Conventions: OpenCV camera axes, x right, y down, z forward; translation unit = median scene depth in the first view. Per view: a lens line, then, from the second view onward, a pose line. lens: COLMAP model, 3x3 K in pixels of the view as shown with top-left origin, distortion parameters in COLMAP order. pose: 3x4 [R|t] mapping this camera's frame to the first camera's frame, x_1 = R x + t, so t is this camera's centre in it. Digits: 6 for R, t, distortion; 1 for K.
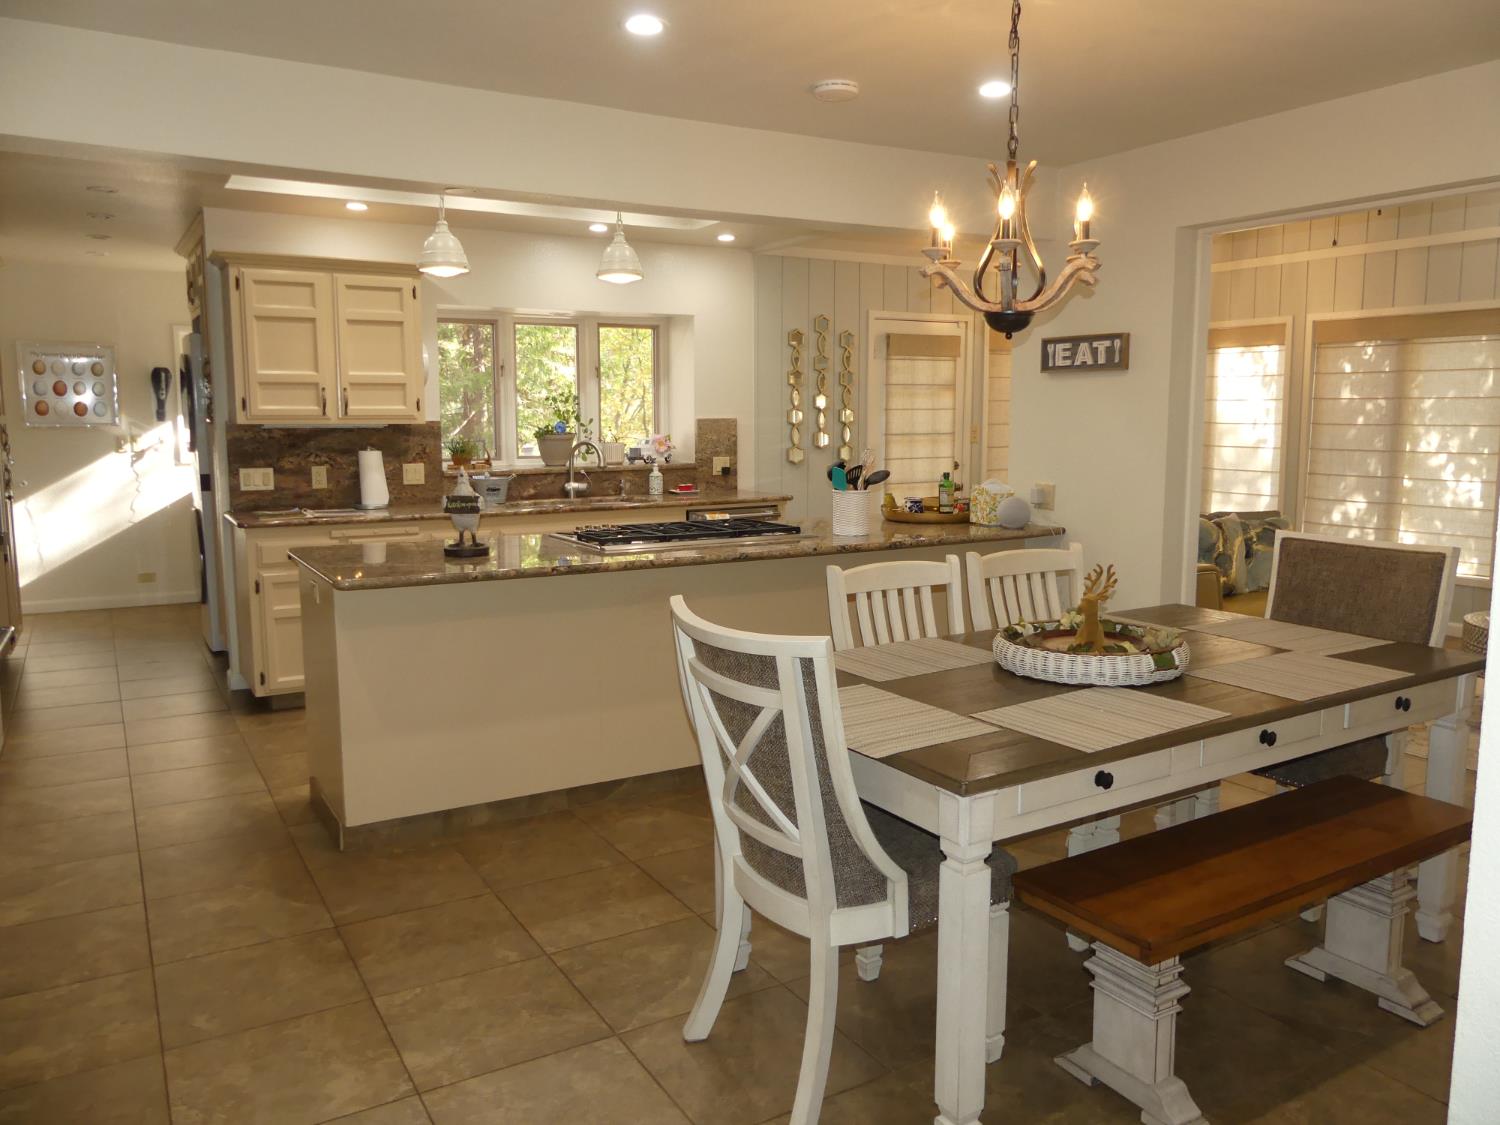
lens RADIAL K [[1126.4, 0, 752.9], [0, 1126.4, 556.5], [0, 0, 1]] dist [-0.049656, 0.040465]
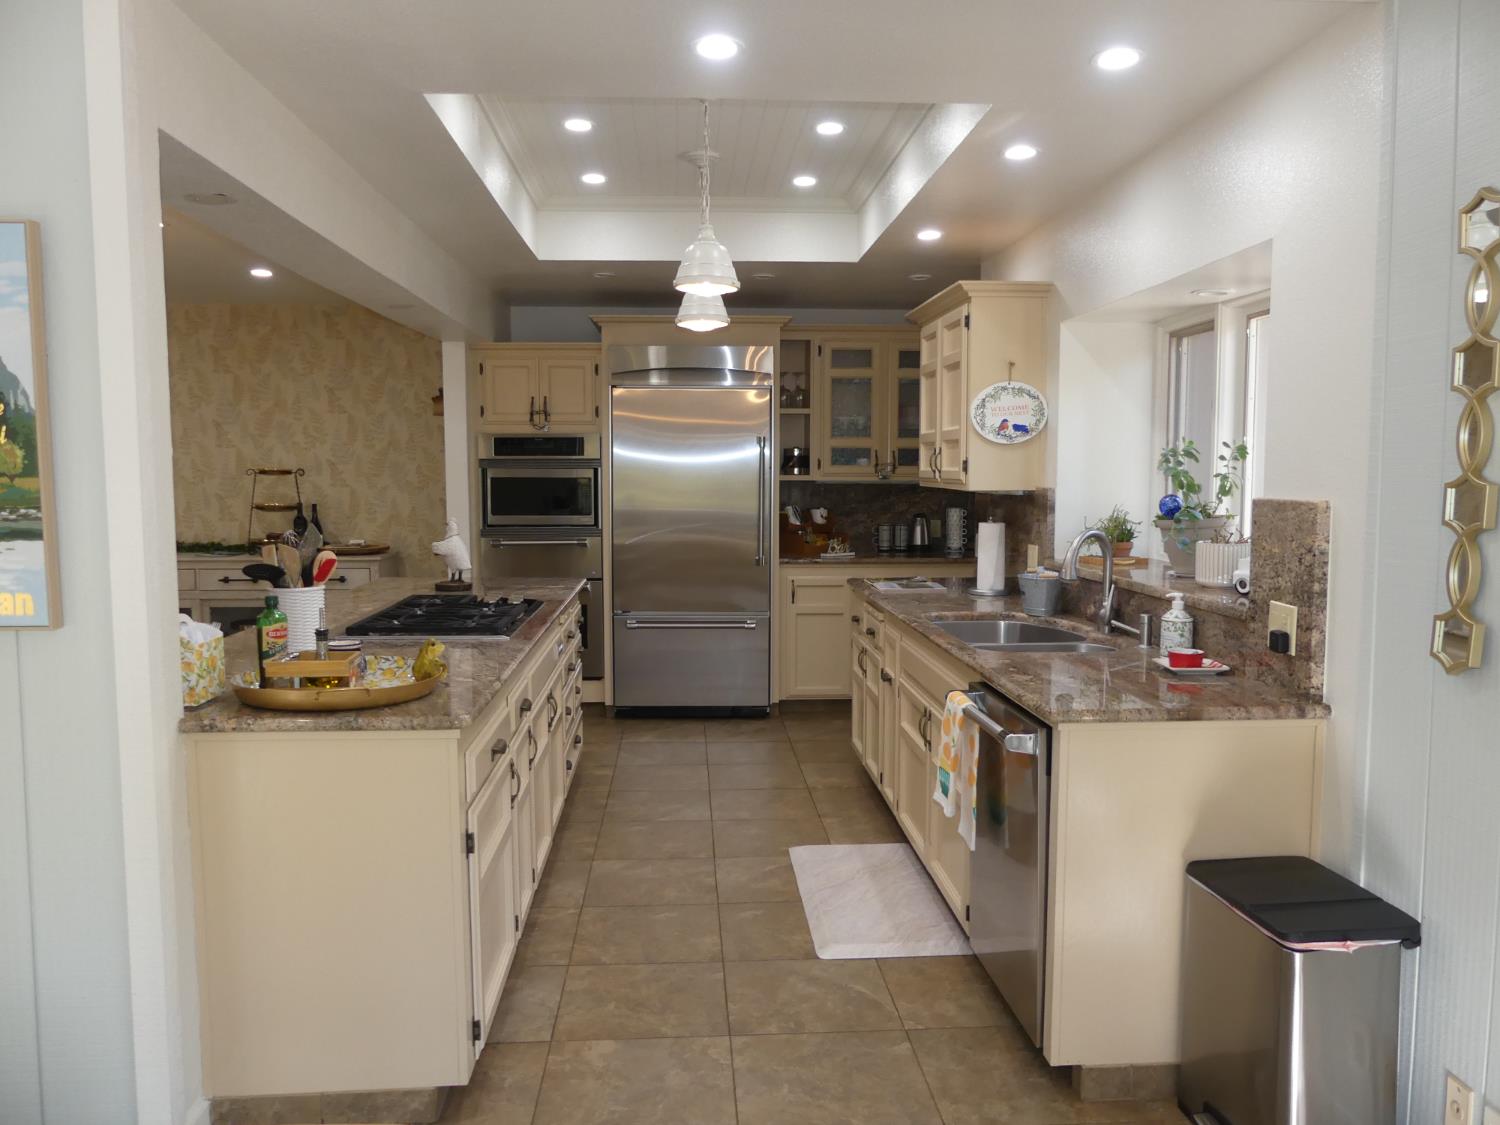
lens RADIAL K [[1120.1, 0, 750.0], [0, 1120.1, 562.5], [0, 0, 1]] dist [-0.093277, 0.160824]
pose [[-0.465139, 0.074558, -0.882092, 0.450970], [-0.110592, 0.983746, 0.141467, -0.162811], [0.878302, 0.163354, -0.449333, 1.230146]]
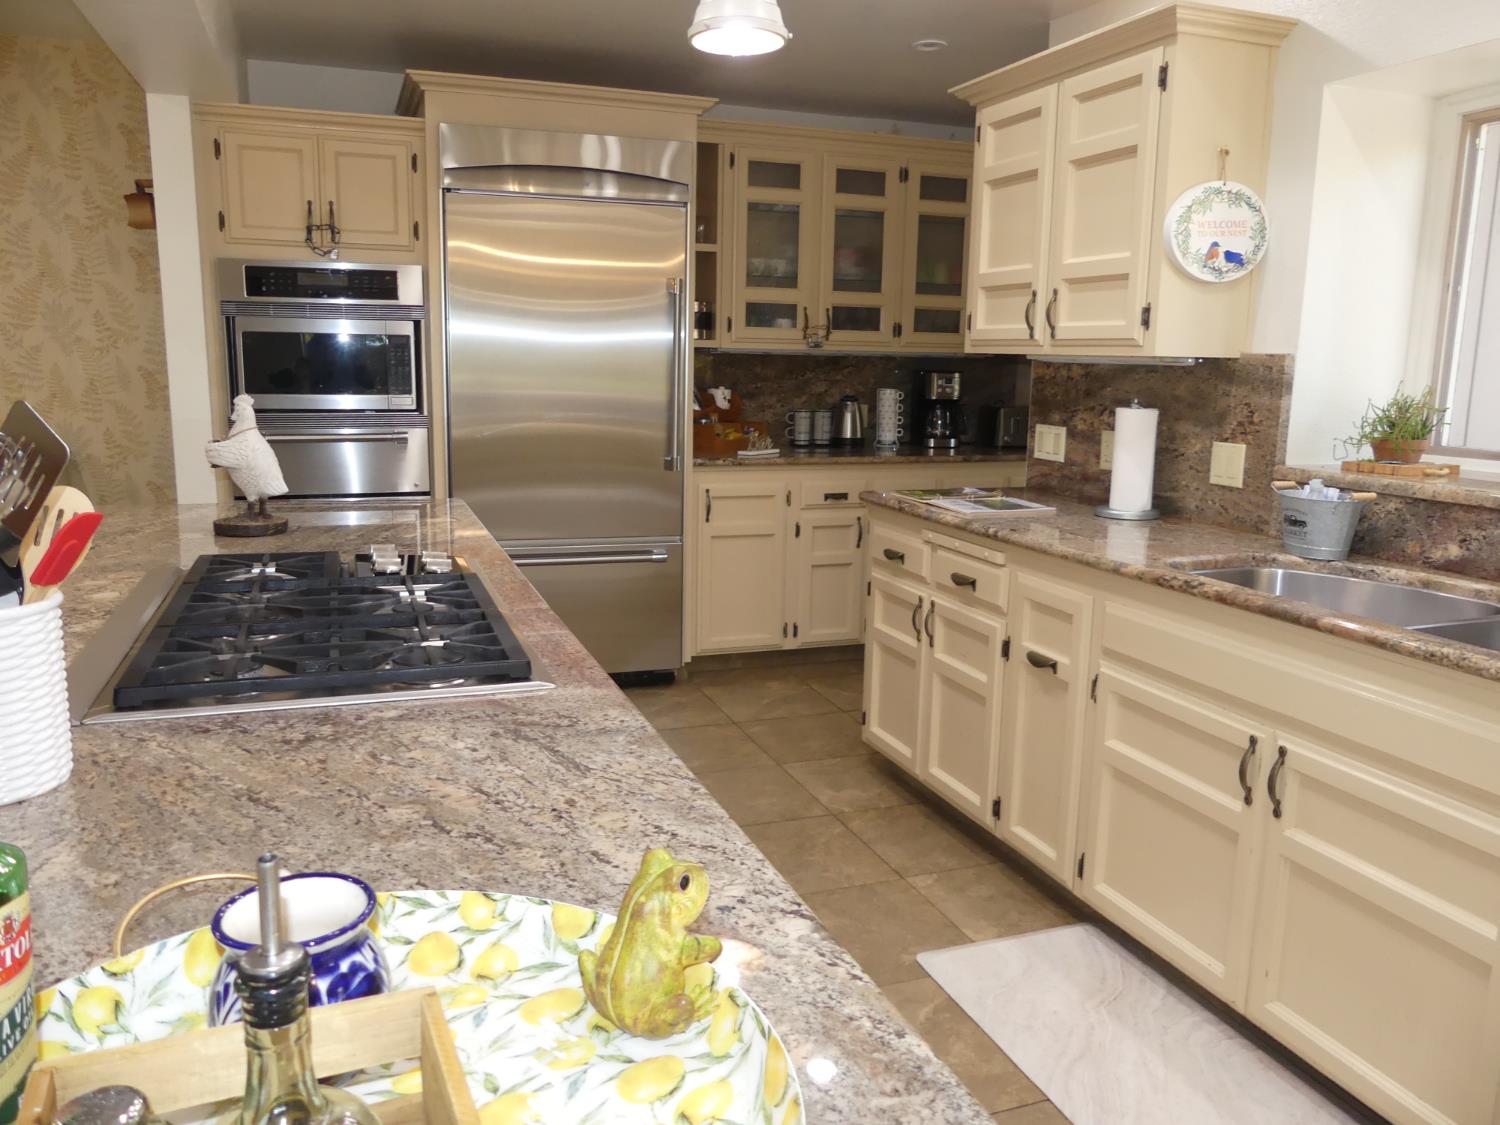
lens RADIAL K [[1126.4, 0, 752.9], [0, 1126.4, 556.5], [0, 0, 1]] dist [-0.049656, 0.040465]
pose [[-0.189360, 0.168470, -0.967347, 0.214875], [-0.140599, 0.970367, 0.196519, -0.106423], [0.971789, 0.173221, -0.160062, 0.934371]]
